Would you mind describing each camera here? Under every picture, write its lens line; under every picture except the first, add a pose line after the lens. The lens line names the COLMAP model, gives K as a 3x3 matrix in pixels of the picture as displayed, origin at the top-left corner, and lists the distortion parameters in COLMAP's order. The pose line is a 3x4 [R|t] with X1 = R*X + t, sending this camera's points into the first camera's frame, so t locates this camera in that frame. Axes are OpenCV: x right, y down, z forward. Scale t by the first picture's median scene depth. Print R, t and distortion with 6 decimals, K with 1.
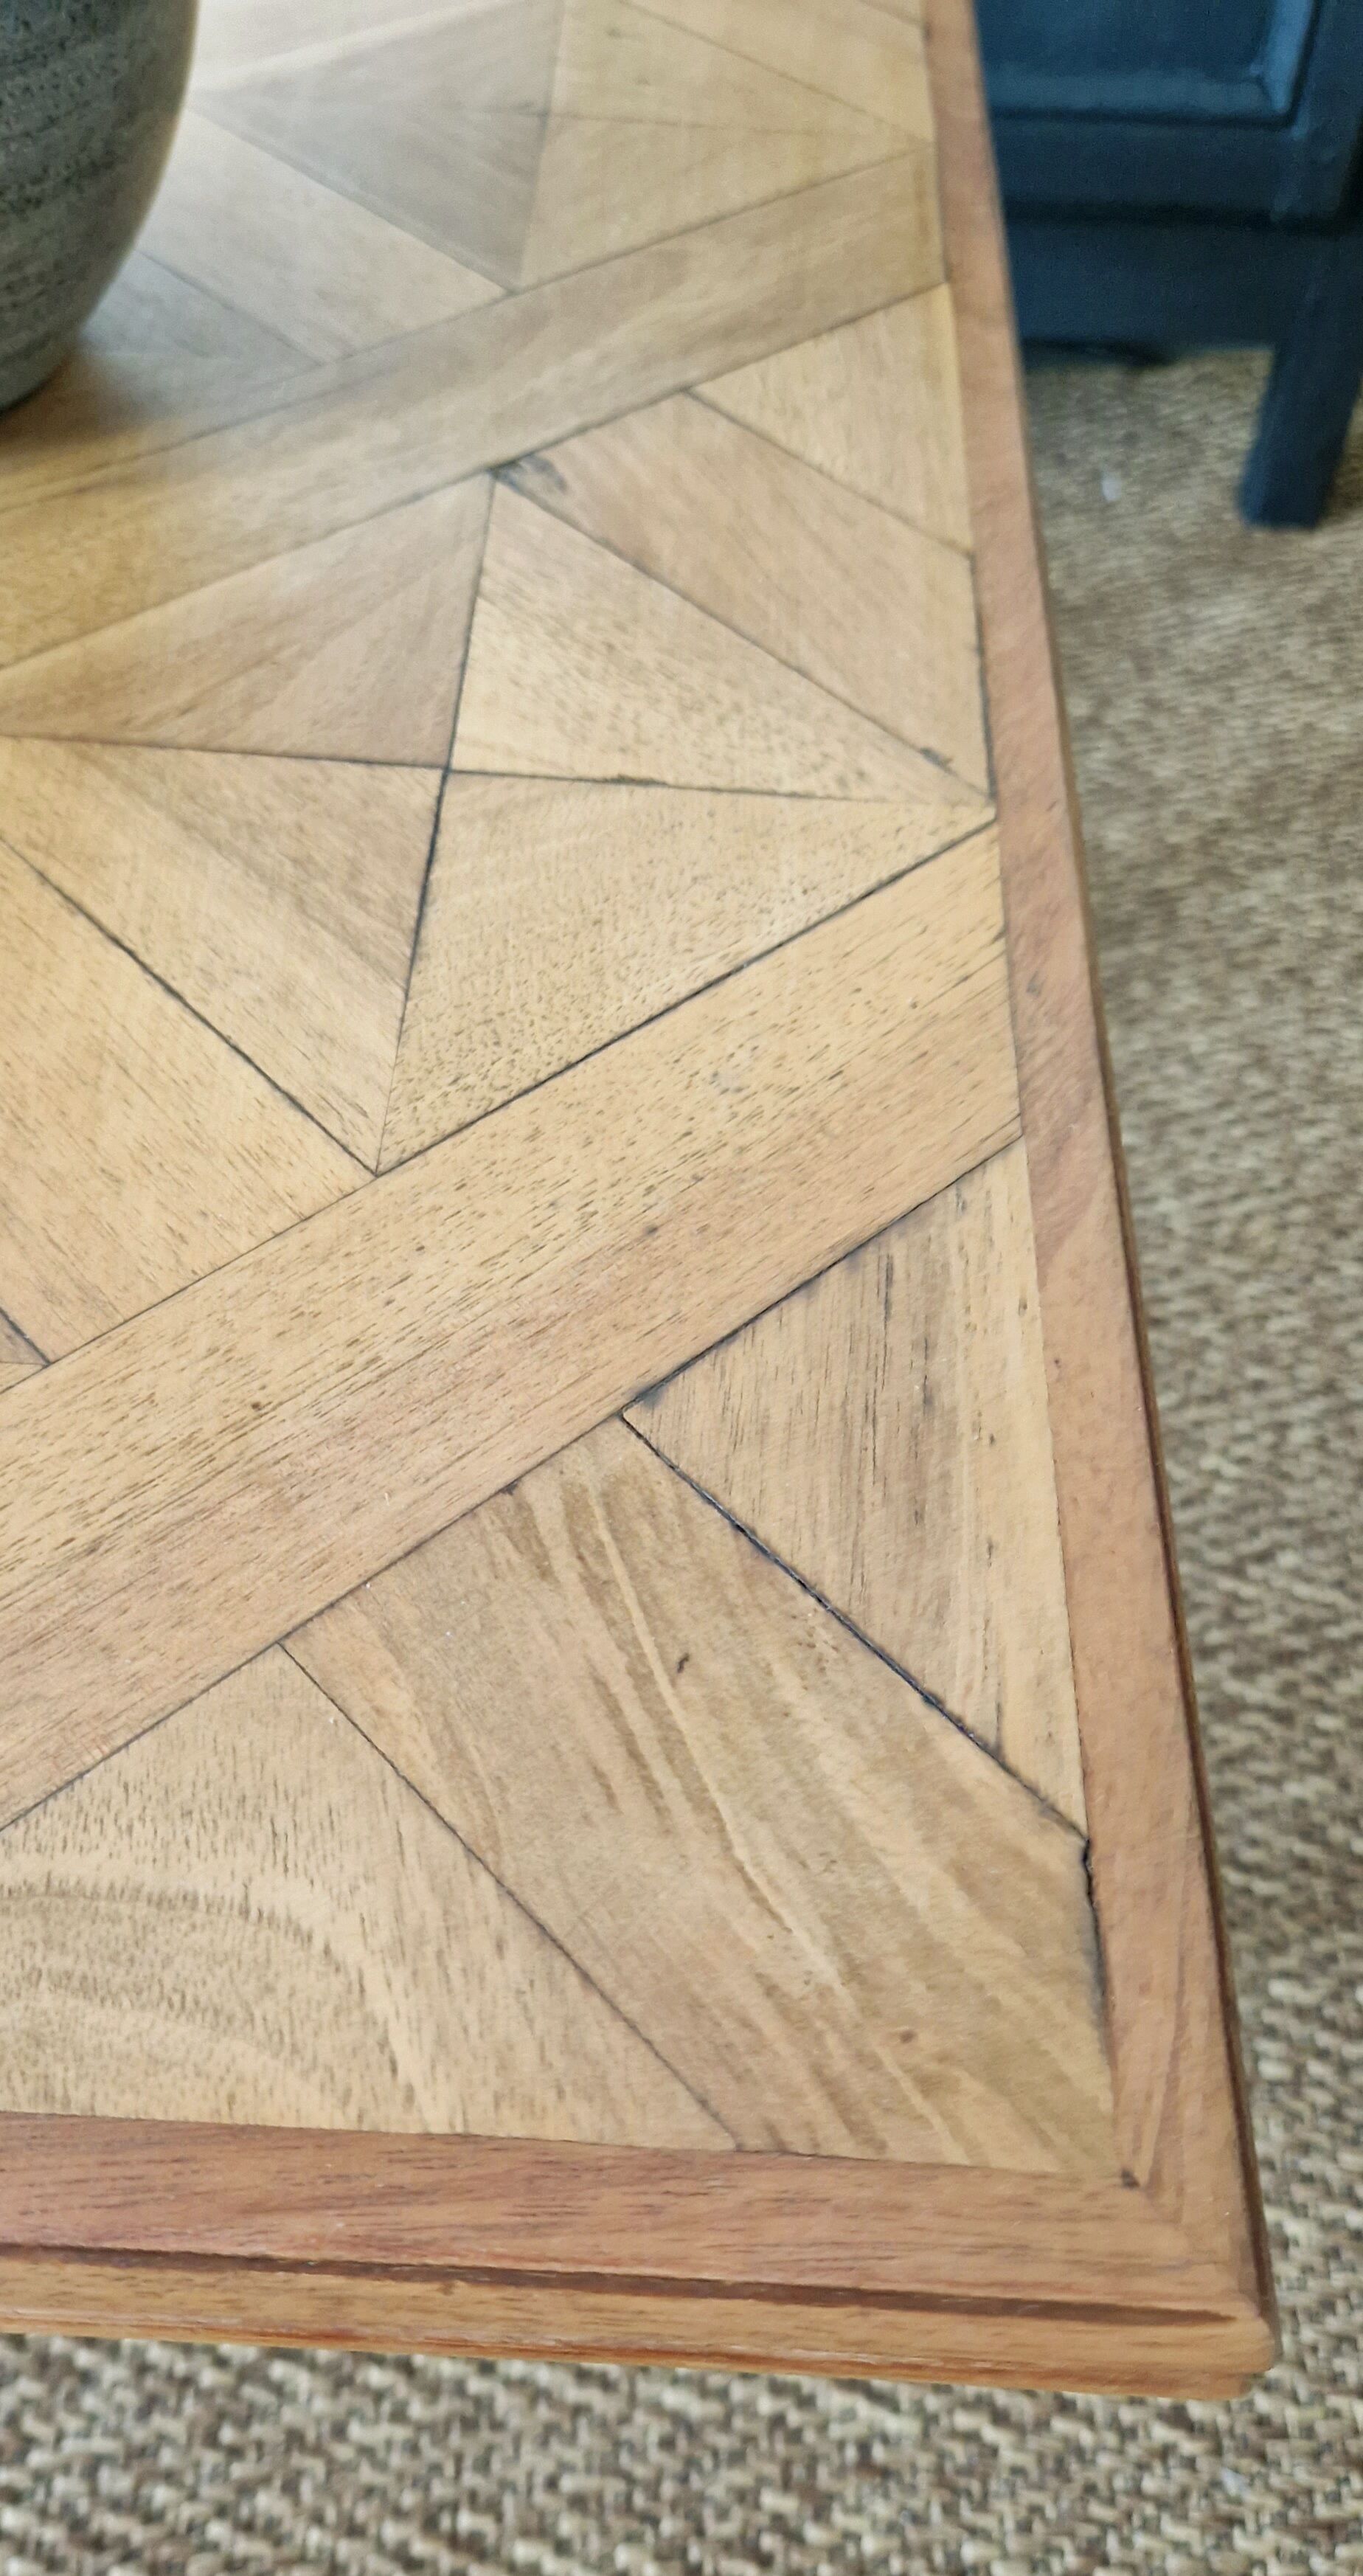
lens RADIAL K [[2033.2, 0, 675.3], [0, 2033.2, 1497.3], [0, 0, 1]] dist [0.031684, -0.035369]
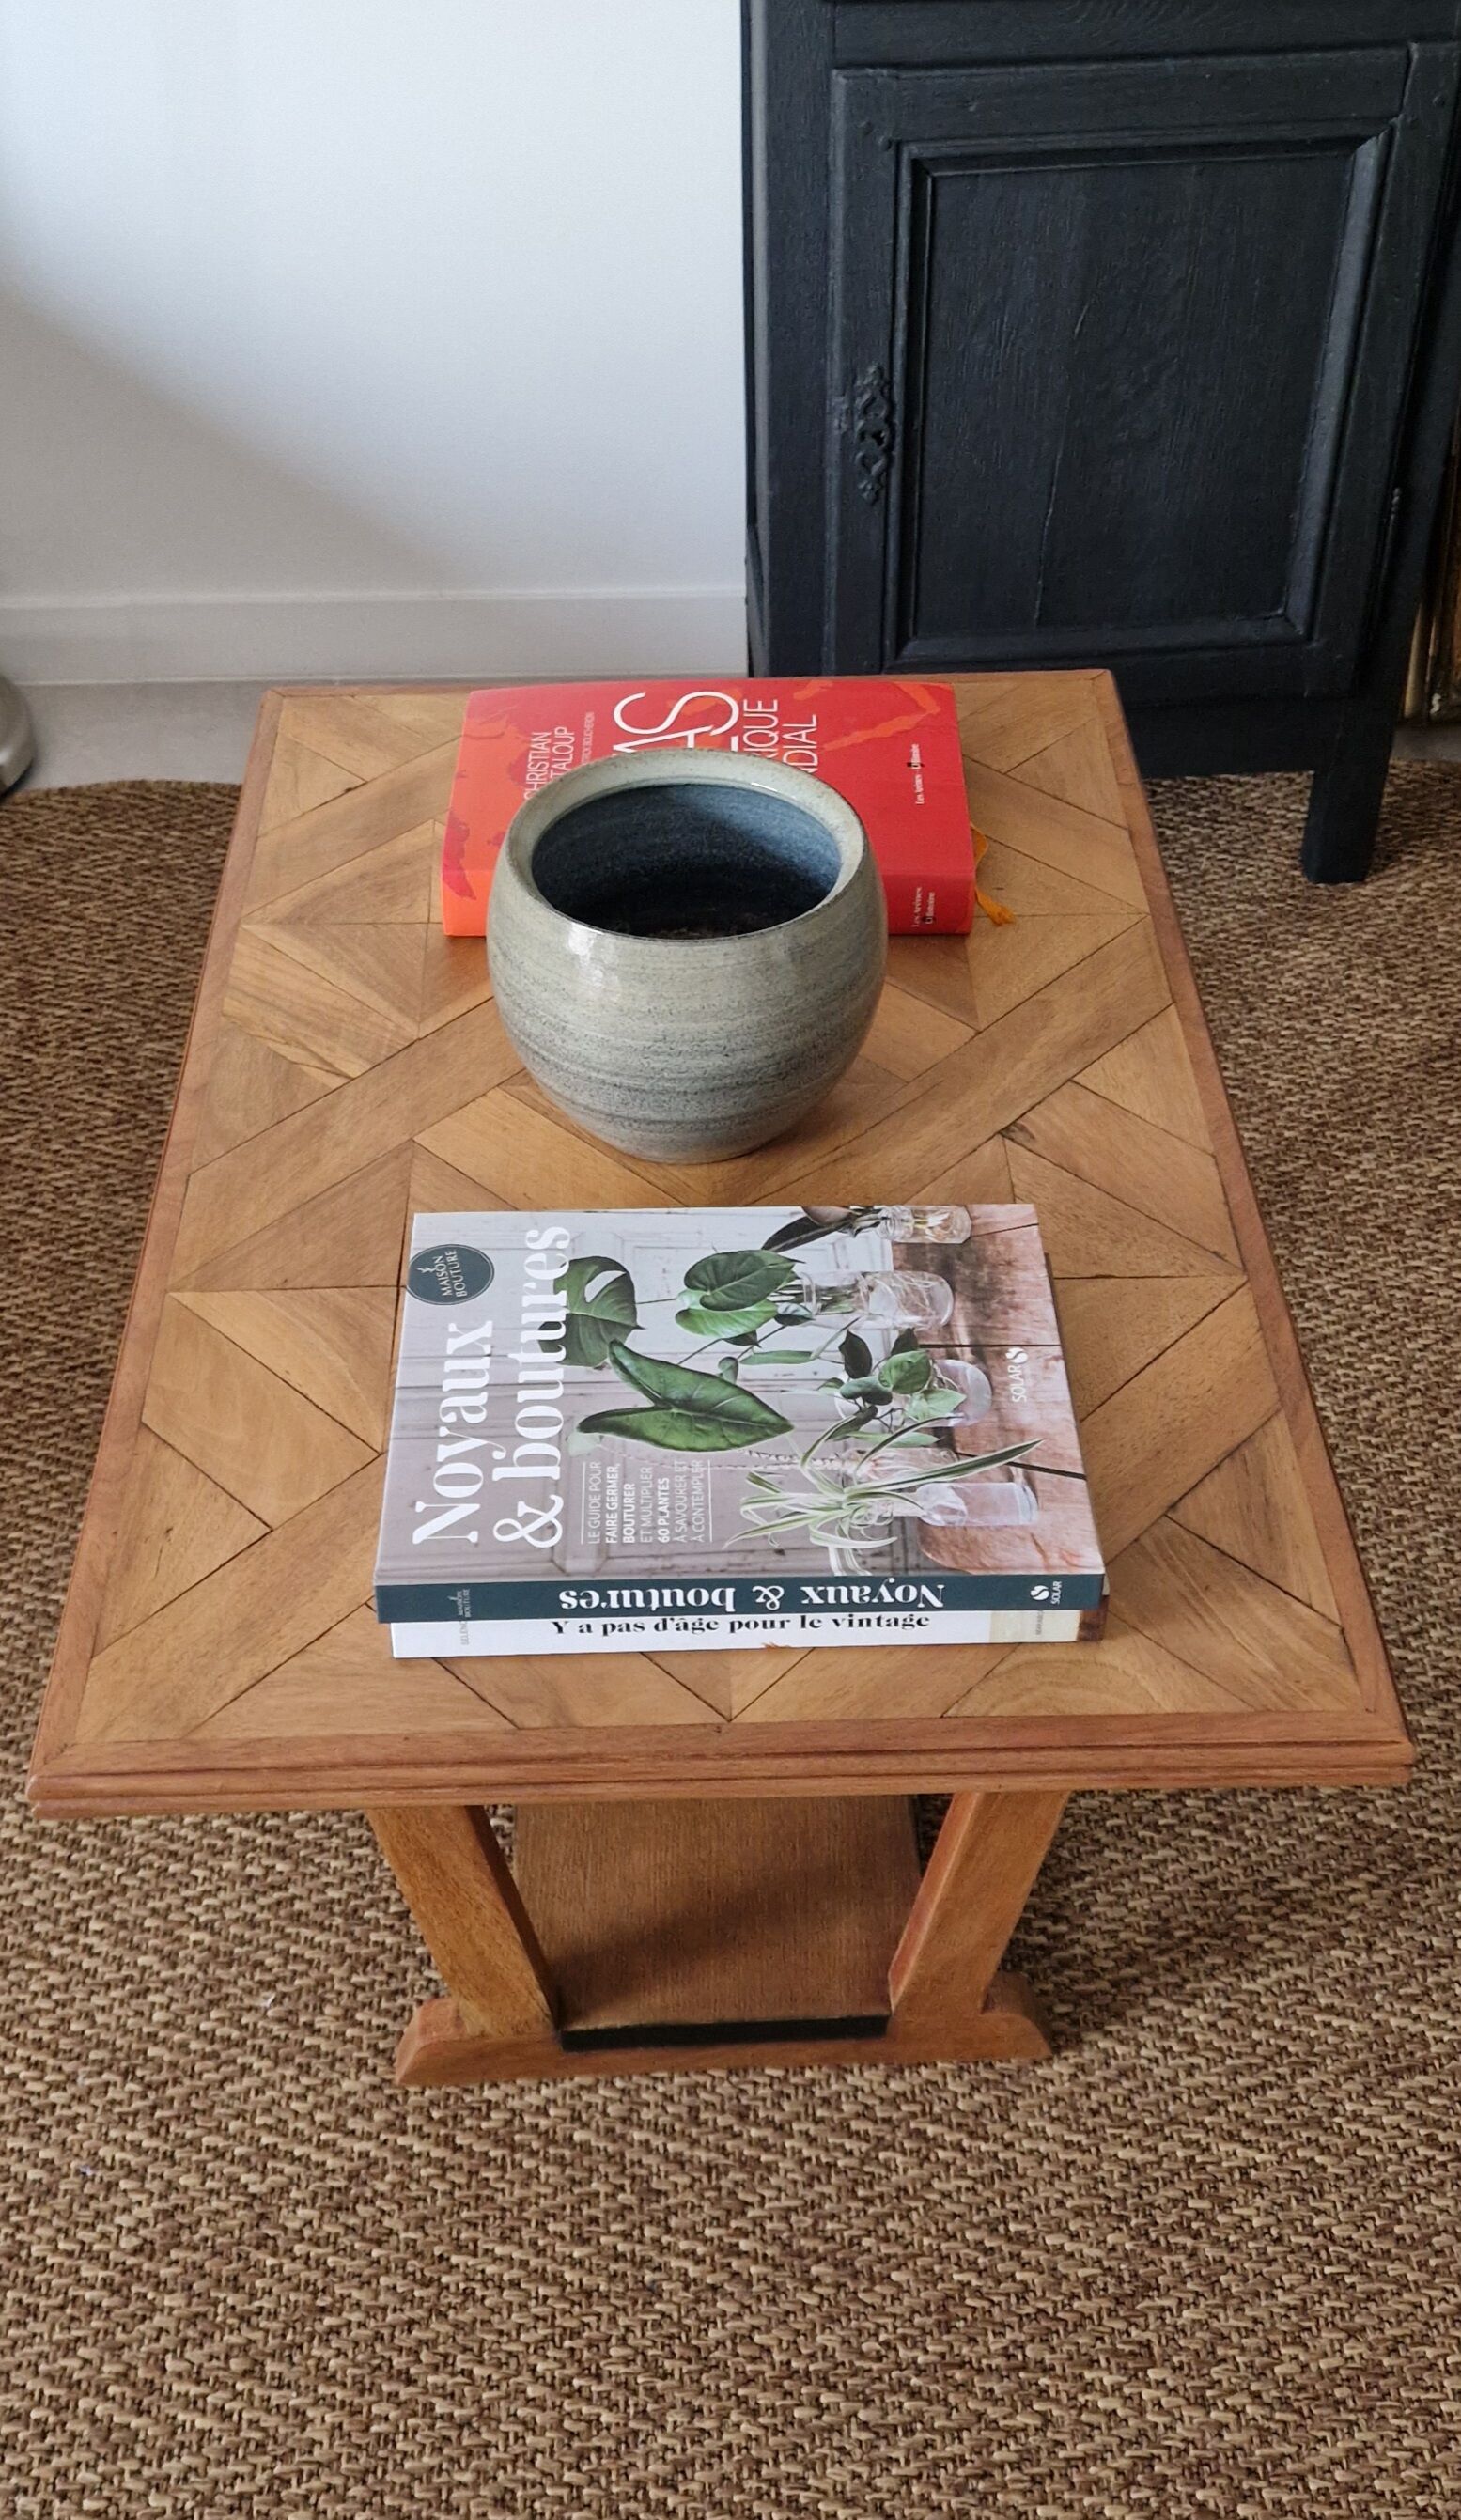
lens RADIAL K [[2532.3, 0, 720.6], [0, 2532.3, 1262.7], [0, 0, 1]] dist [0.050239, 0.000000]
pose [[0.996693, -0.079831, 0.015180, -0.528991], [0.081256, 0.977064, -0.196832, 0.208829], [0.000881, 0.197414, 0.980320, -2.044645]]
